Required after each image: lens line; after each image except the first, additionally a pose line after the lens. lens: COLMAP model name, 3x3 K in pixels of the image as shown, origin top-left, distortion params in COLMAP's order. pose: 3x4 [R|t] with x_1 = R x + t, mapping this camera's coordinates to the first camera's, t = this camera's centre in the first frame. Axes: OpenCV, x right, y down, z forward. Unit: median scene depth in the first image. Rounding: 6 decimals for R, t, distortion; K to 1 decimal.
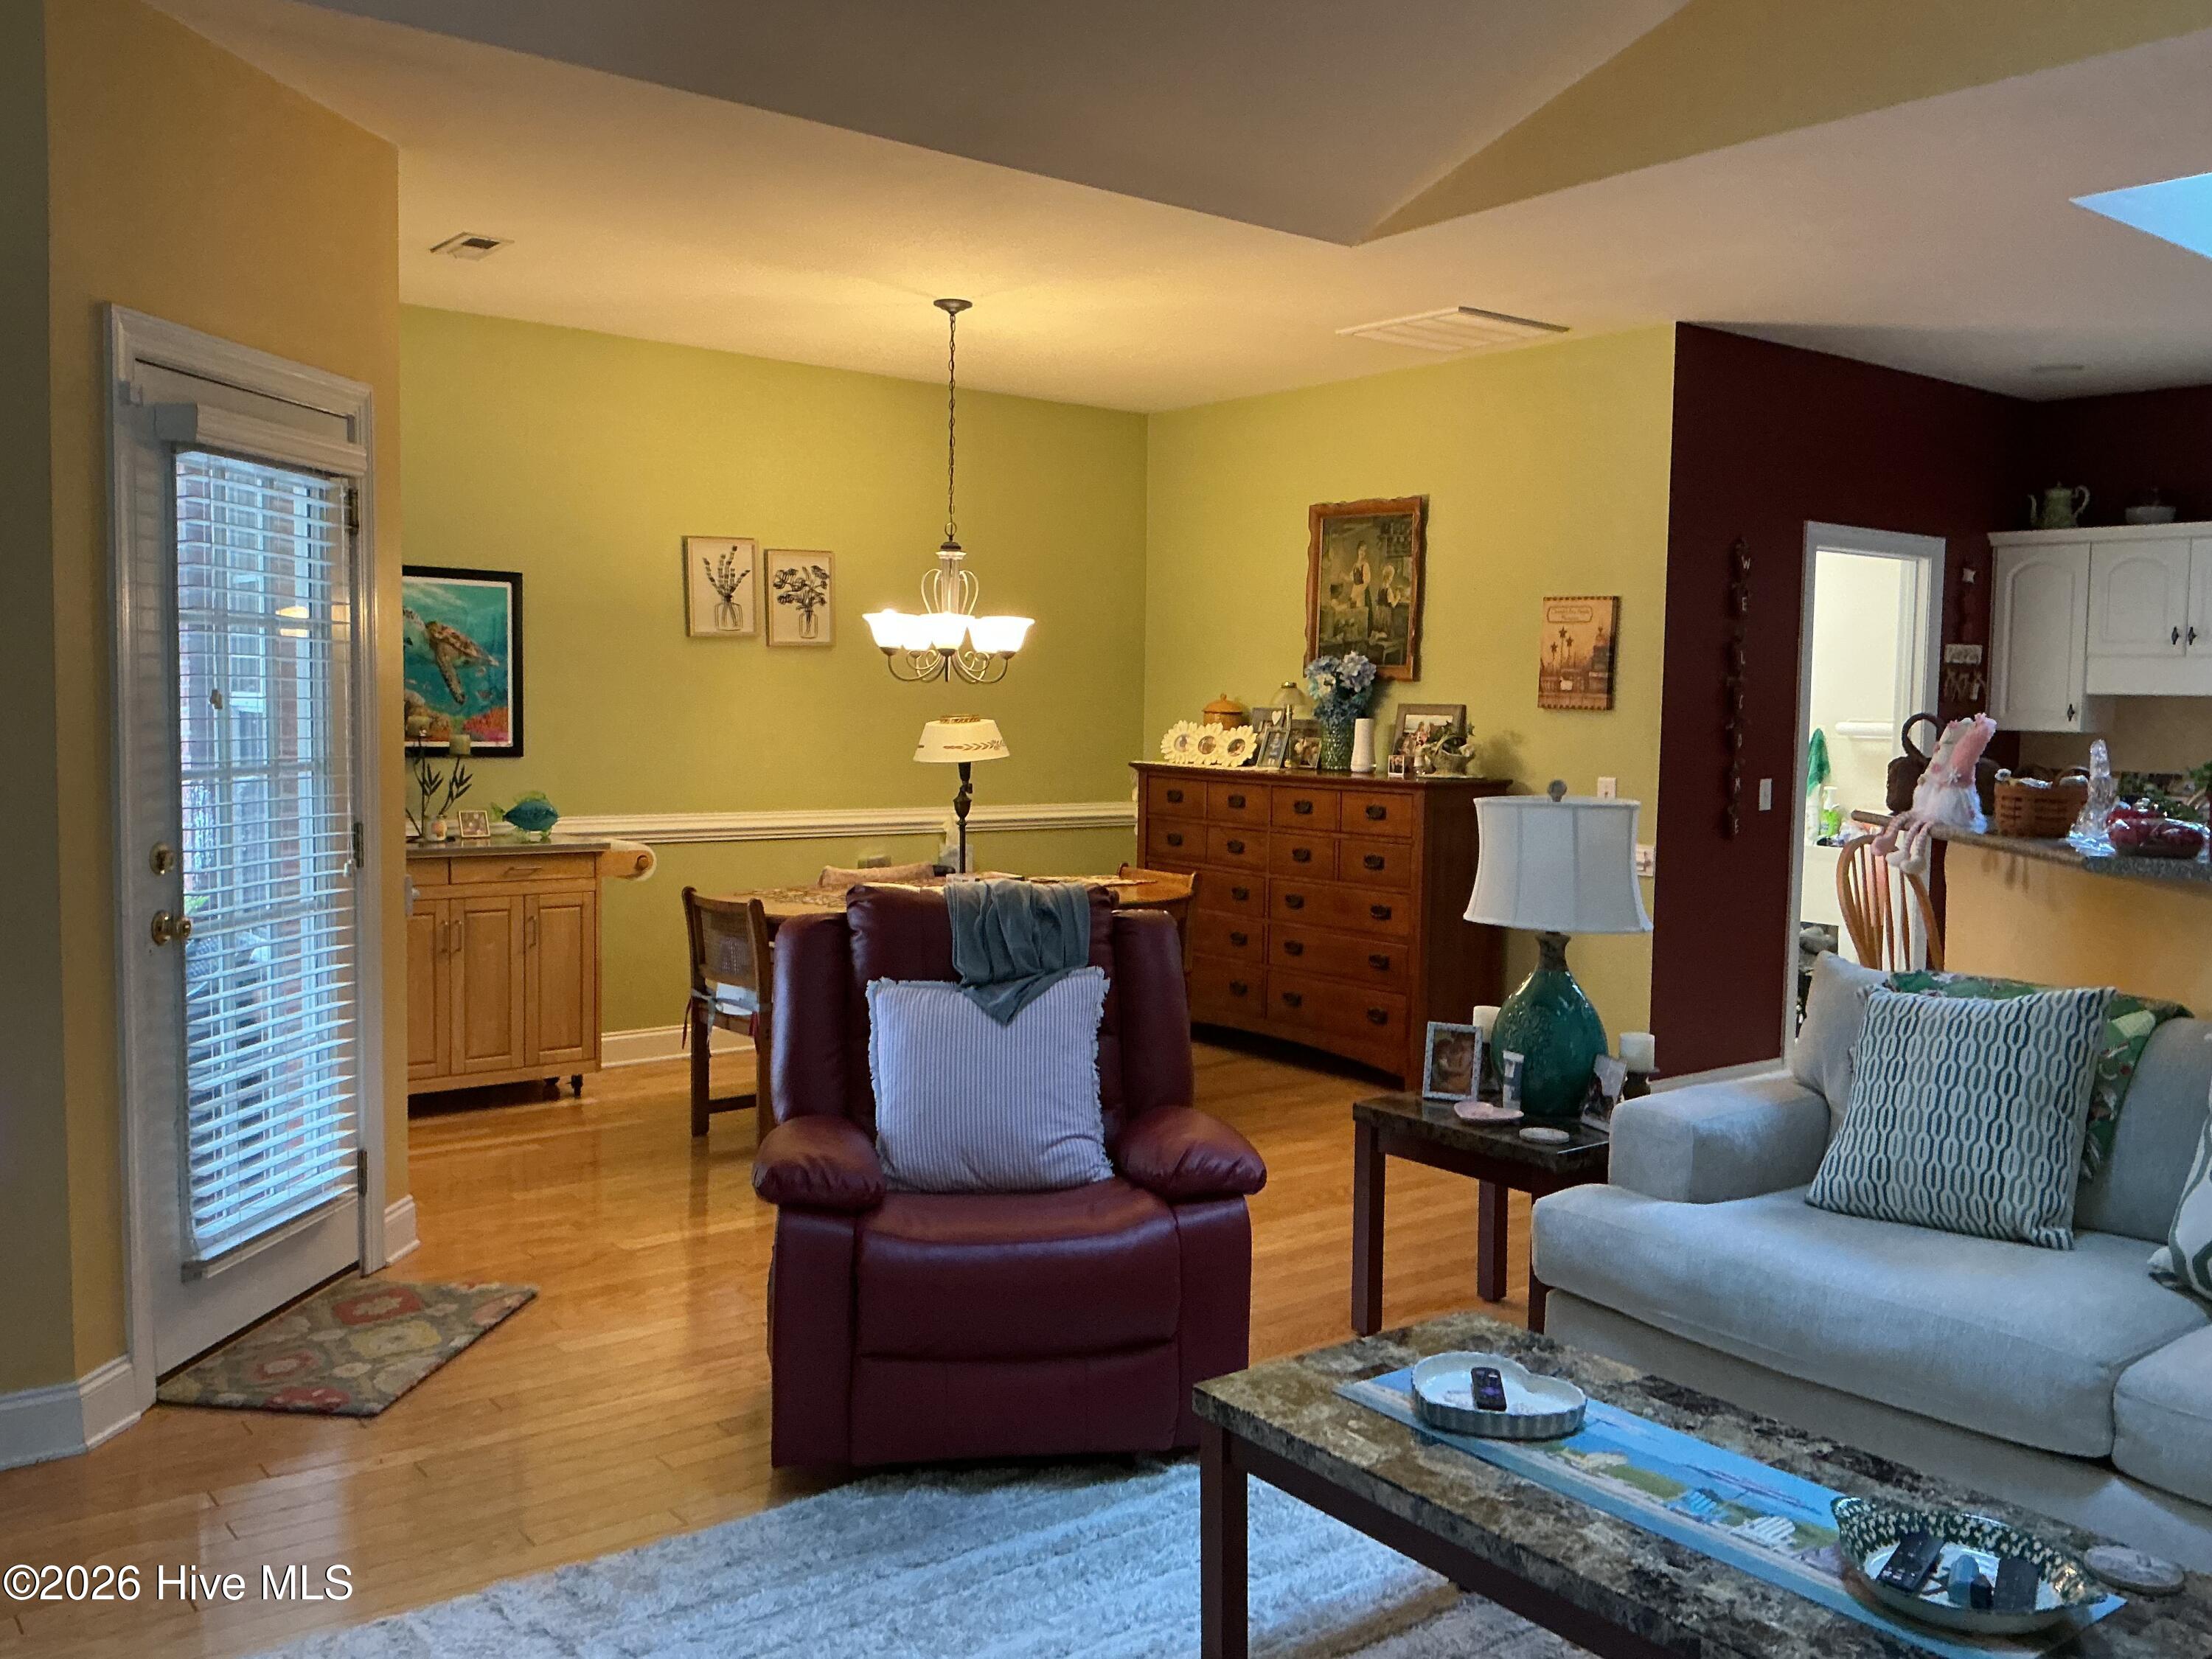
lens RADIAL K [[1844.7, 0, 1091.7], [0, 1844.7, 822.7], [0, 0, 1]] dist [0.155705, -0.324049]
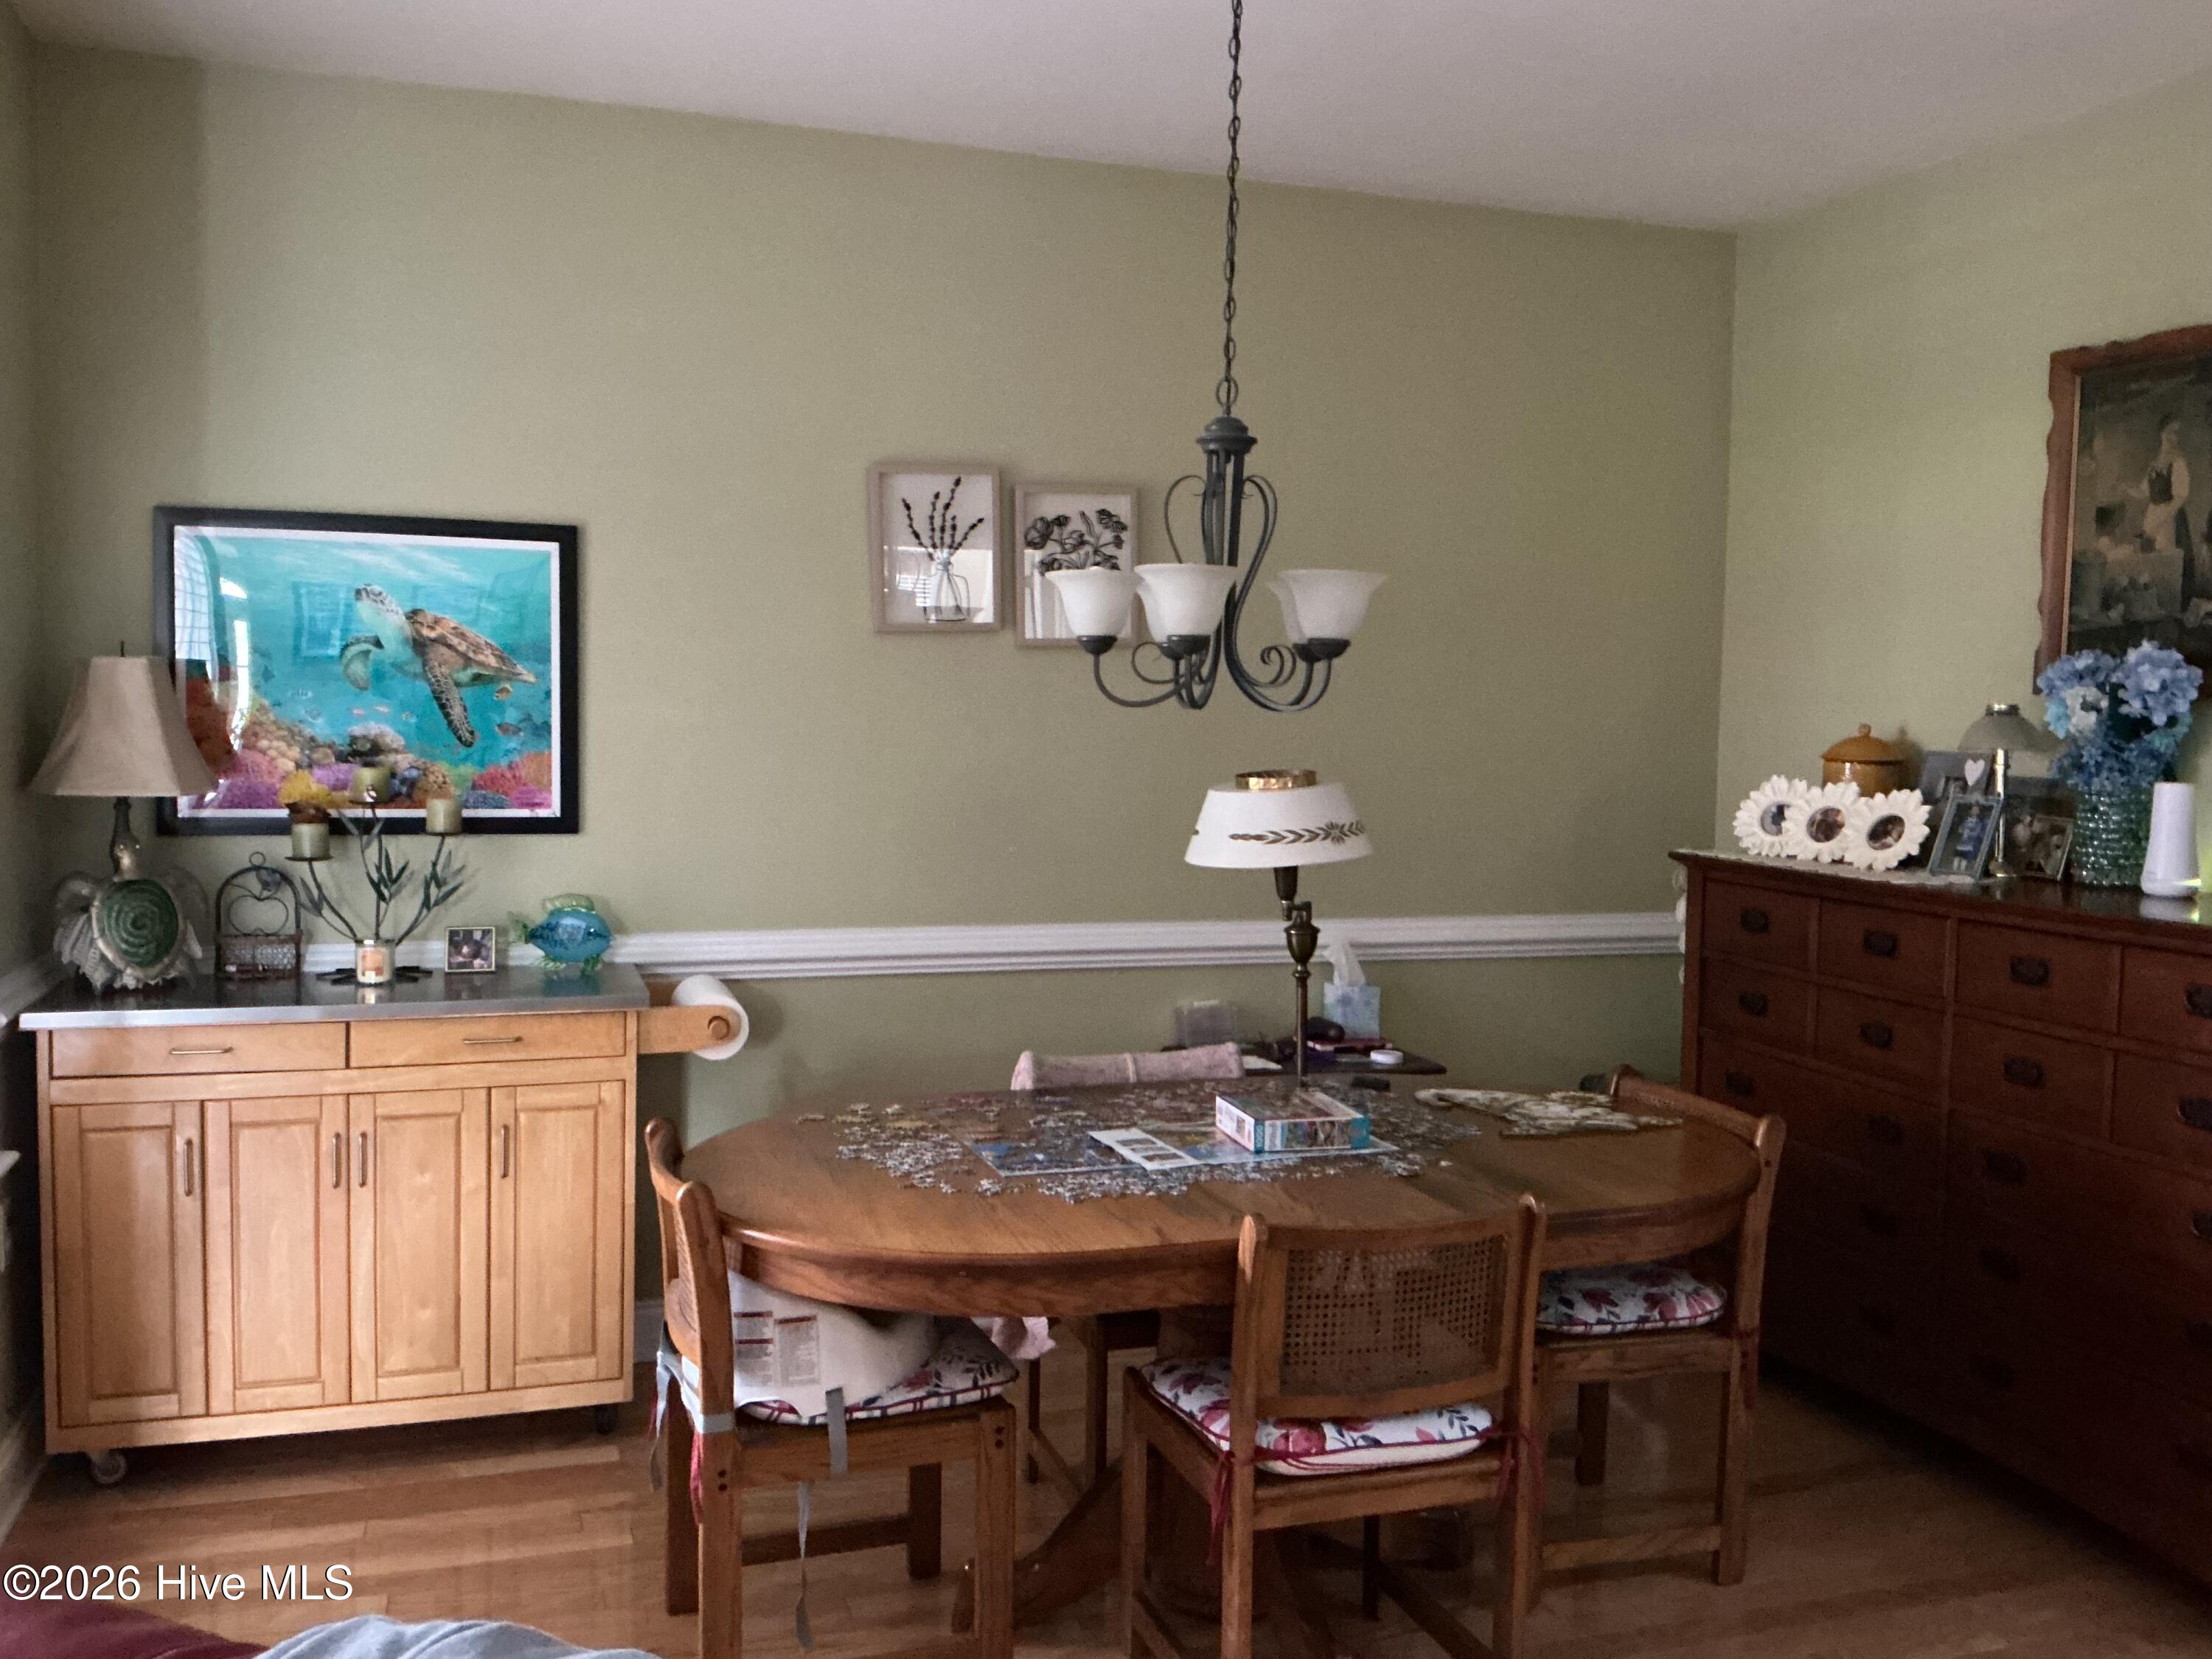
lens RADIAL K [[1844.7, 0, 1091.7], [0, 1844.7, 822.7], [0, 0, 1]] dist [0.155705, -0.324049]
pose [[0.940117, 0.020950, -0.340208, 0.050433], [-0.023580, 0.999715, -0.003597, -0.037503], [0.340036, 0.011404, 0.940343, 0.455570]]
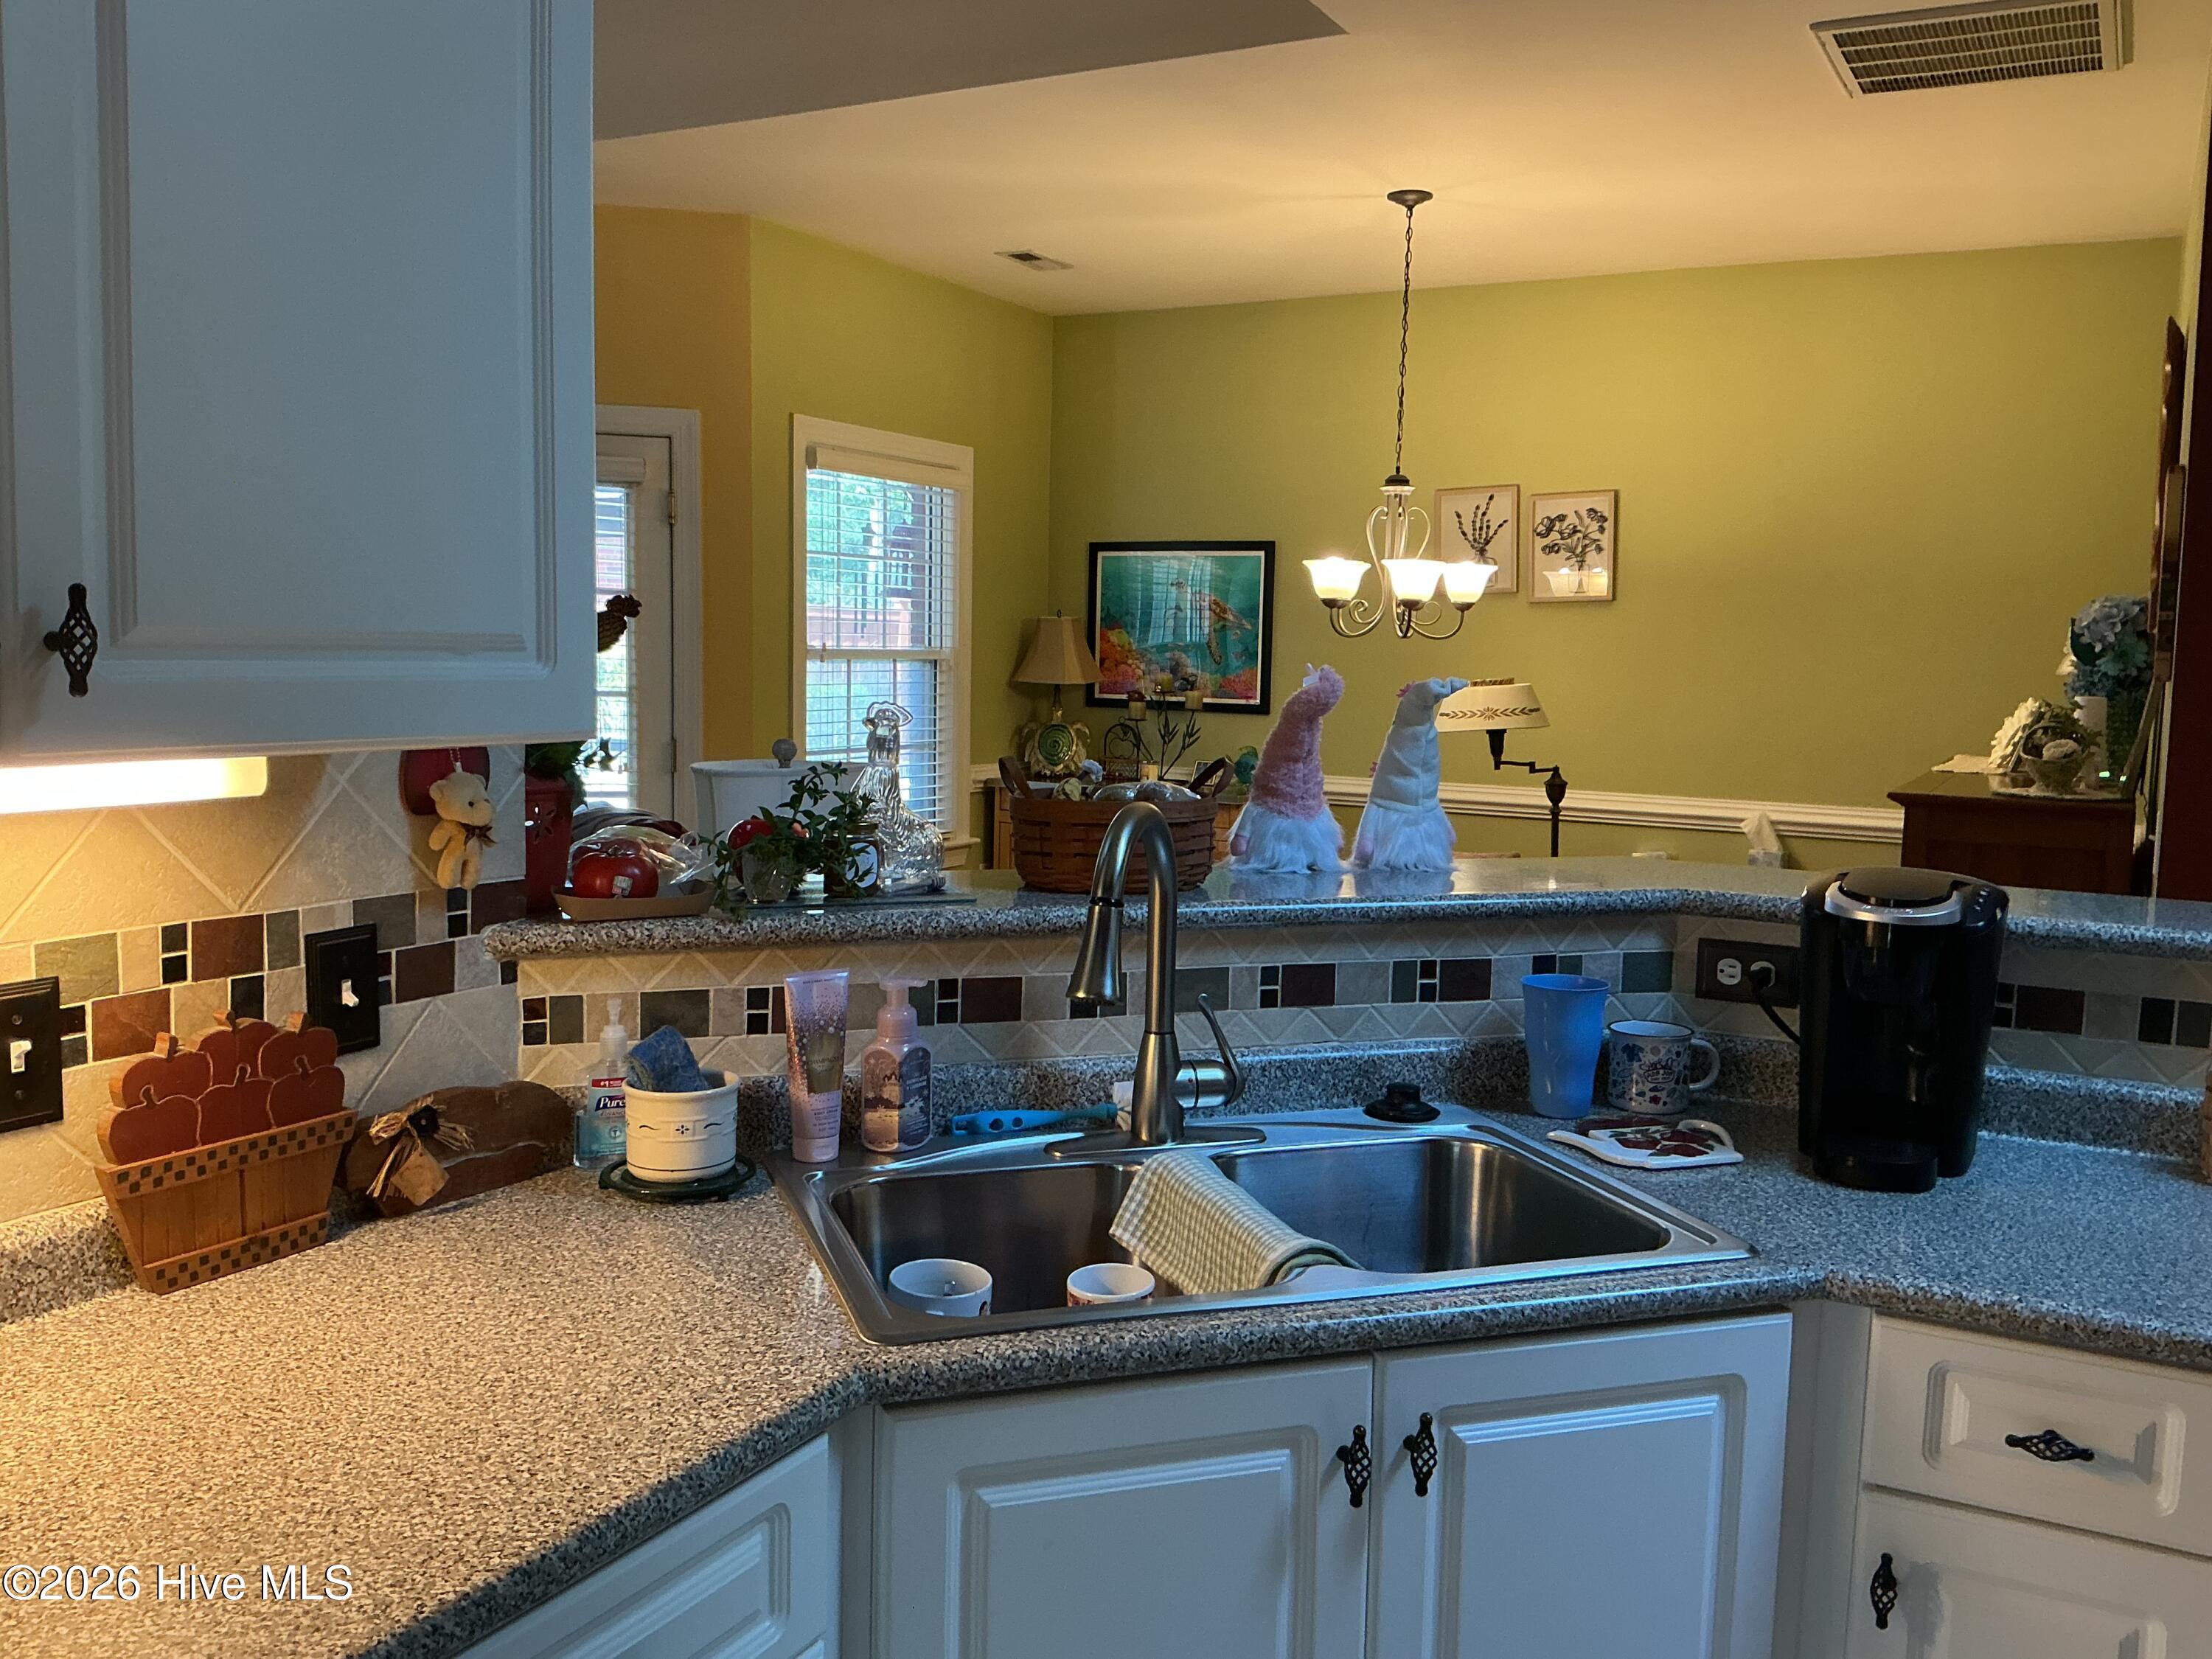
lens RADIAL K [[1849.0, 0, 1097.8], [0, 1849.0, 824.4], [0, 0, 1]] dist [0.168881, -0.379477]
pose [[0.388895, 0.083871, -0.917457, 0.585512], [-0.077778, 0.995281, 0.058016, -0.024729], [0.917993, 0.048796, 0.393583, 0.460022]]
